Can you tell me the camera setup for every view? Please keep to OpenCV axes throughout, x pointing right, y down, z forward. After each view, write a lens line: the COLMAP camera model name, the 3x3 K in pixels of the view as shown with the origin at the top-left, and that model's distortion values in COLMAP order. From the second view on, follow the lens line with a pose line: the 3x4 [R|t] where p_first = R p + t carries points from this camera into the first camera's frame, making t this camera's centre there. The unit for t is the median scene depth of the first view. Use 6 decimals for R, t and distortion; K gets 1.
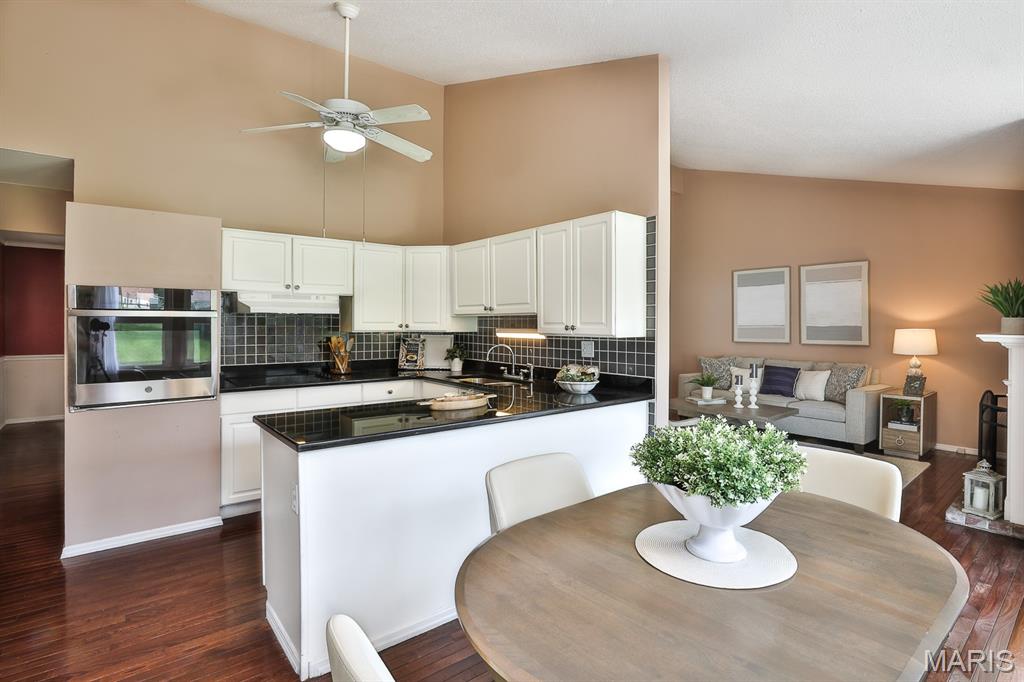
lens RADIAL K [[483.7, 0, 490.0], [0, 483.7, 309.7], [0, 0, 1]] dist [-0.003464, -0.000053]
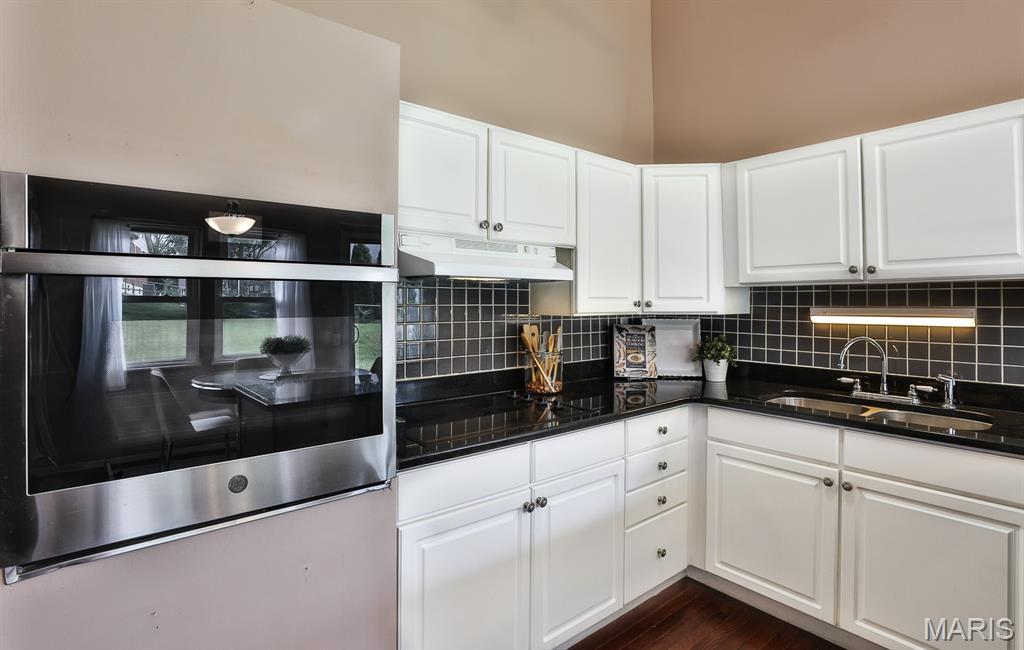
lens RADIAL K [[497.6, 0, 509.7], [0, 497.6, 275.2], [0, 0, 1]] dist [-0.017004, 0.000222]
pose [[0.999615, -0.002961, 0.027600, -0.377010], [0.003644, 0.999688, -0.024725, 0.015075], [-0.027518, 0.024816, 0.999313, 0.458425]]
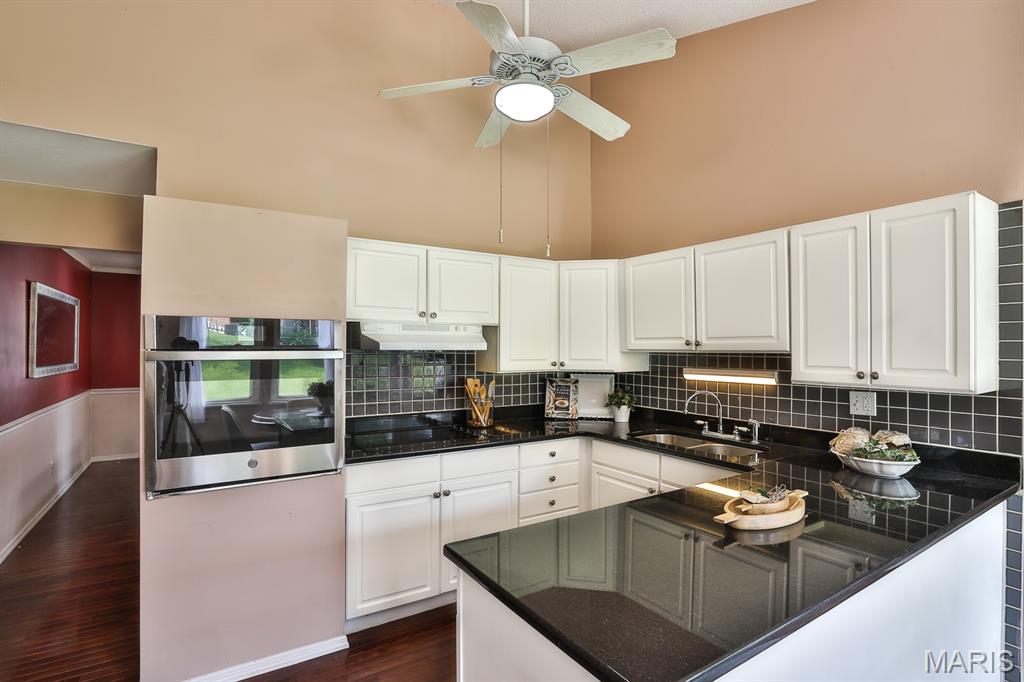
lens RADIAL K [[483.3, 0, 513.7], [0, 483.3, 326.0], [0, 0, 1]] dist [-0.013874, 0.000201]
pose [[0.997122, -0.004784, -0.075658, -0.205231], [0.003687, 0.999886, -0.014636, -0.016920], [0.075719, 0.014315, 0.997026, 0.245838]]
